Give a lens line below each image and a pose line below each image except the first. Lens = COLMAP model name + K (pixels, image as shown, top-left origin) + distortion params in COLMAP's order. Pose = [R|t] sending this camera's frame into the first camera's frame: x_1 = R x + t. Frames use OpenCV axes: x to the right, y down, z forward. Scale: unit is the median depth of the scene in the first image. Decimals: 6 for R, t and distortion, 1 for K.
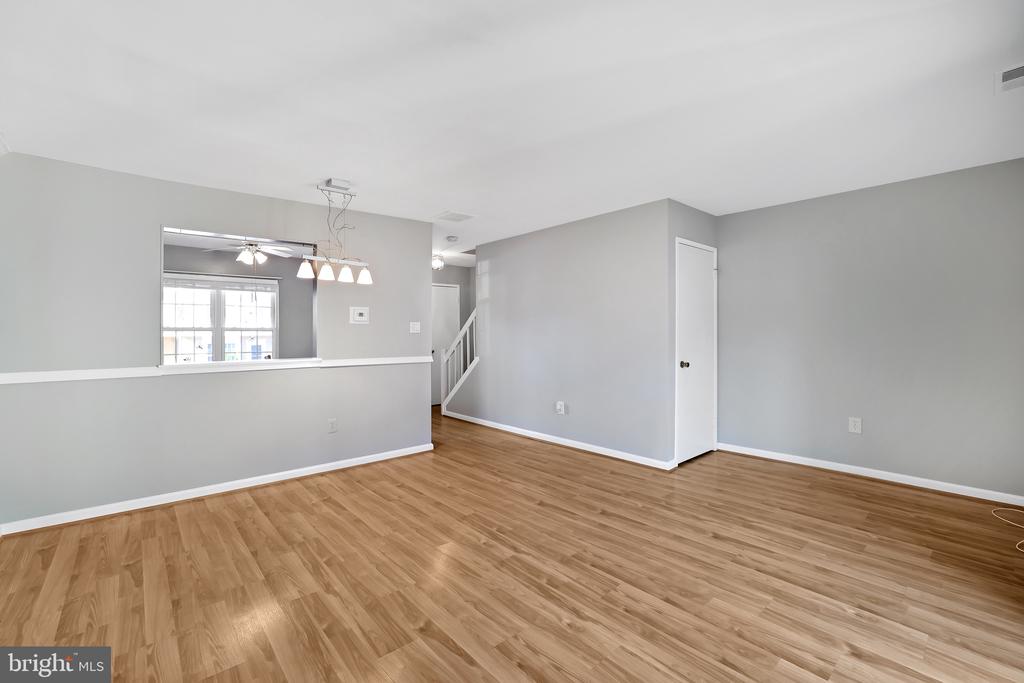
lens RADIAL K [[464.0, 0, 504.9], [0, 464.0, 331.8], [0, 0, 1]] dist [-0.053513, 0.021722]
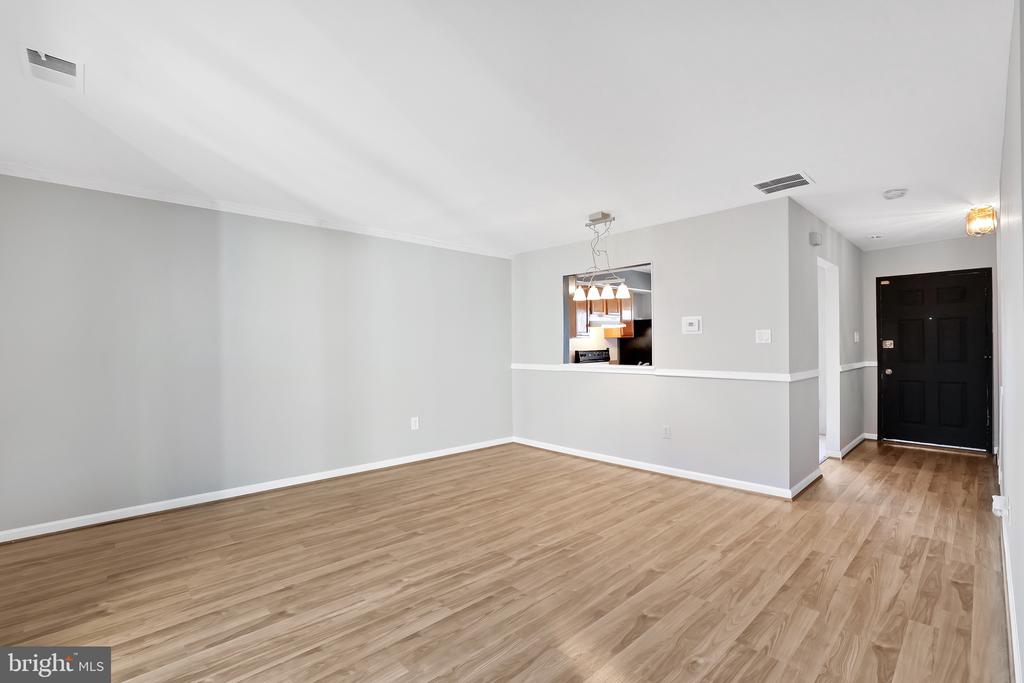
lens RADIAL K [[456.8, 0, 491.2], [0, 456.8, 342.7], [0, 0, 1]] dist [-0.050666, 0.020675]
pose [[0.003699, -0.000785, -0.999993, 0.937259], [0.007552, 0.999971, -0.000757, -0.002348], [0.999965, -0.007549, 0.003705, 0.851572]]
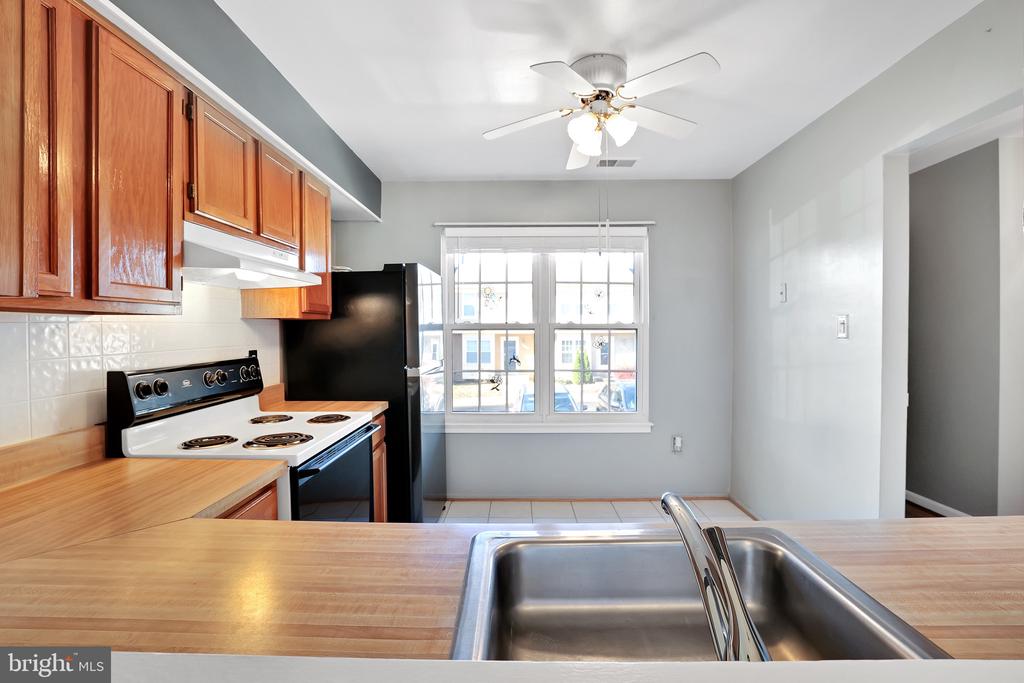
lens RADIAL K [[445.4, 0, 508.3], [0, 445.4, 334.1], [0, 0, 1]] dist [-0.049706, 0.018132]
pose [[0.743733, 0.009528, -0.668408, -0.655323], [0.001013, 0.999881, 0.015380, -0.009829], [0.668476, -0.012116, 0.743635, 1.213953]]
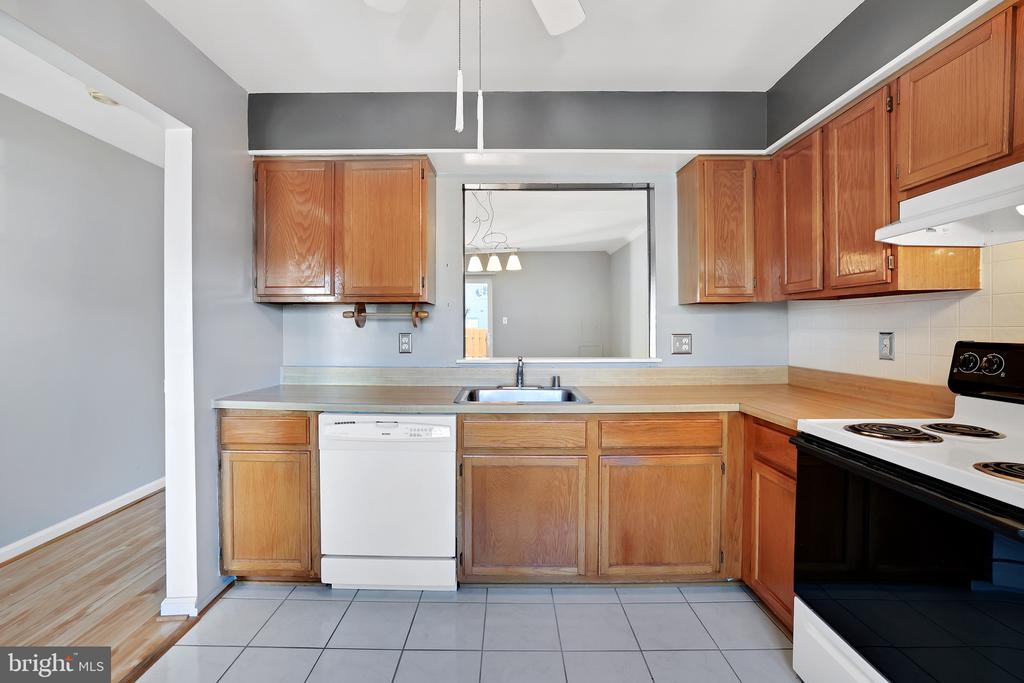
lens RADIAL K [[445.4, 0, 508.3], [0, 445.4, 334.1], [0, 0, 1]] dist [-0.049706, 0.018132]
pose [[-0.752204, -0.003277, 0.658922, -1.228595], [0.005952, 0.999913, 0.011768, 0.019918], [-0.658903, 0.012774, -0.752119, 2.017780]]
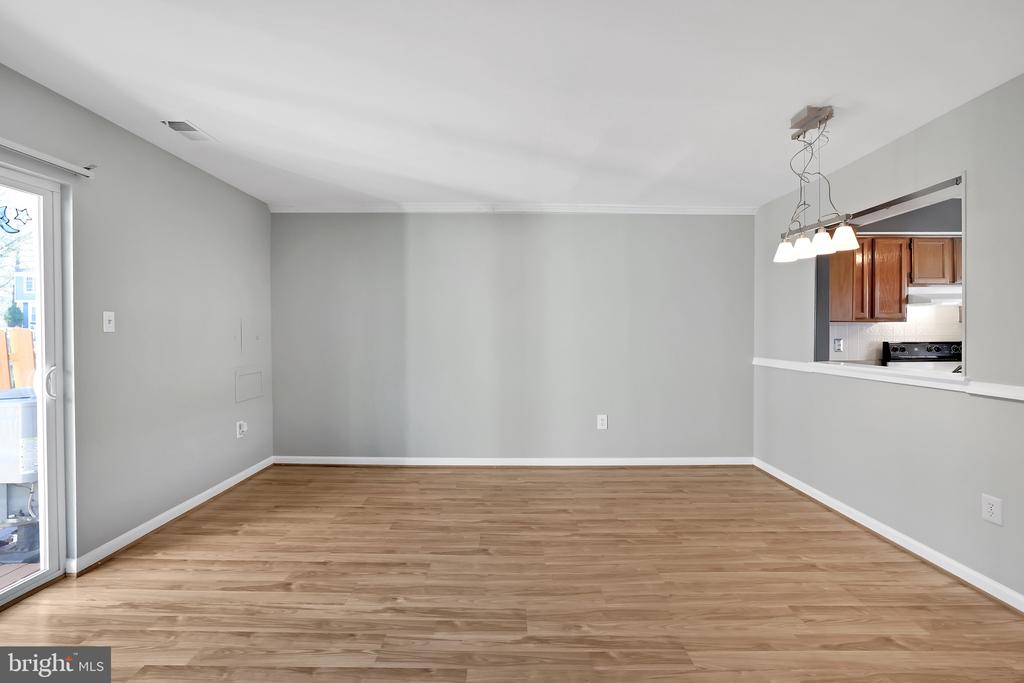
lens RADIAL K [[445.4, 0, 508.3], [0, 445.4, 334.1], [0, 0, 1]] dist [-0.049706, 0.018132]
pose [[-0.665484, 0.009530, -0.746352, 0.506728], [0.004244, 0.999951, 0.008984, -0.003168], [0.746400, 0.002811, -0.665491, 1.299708]]
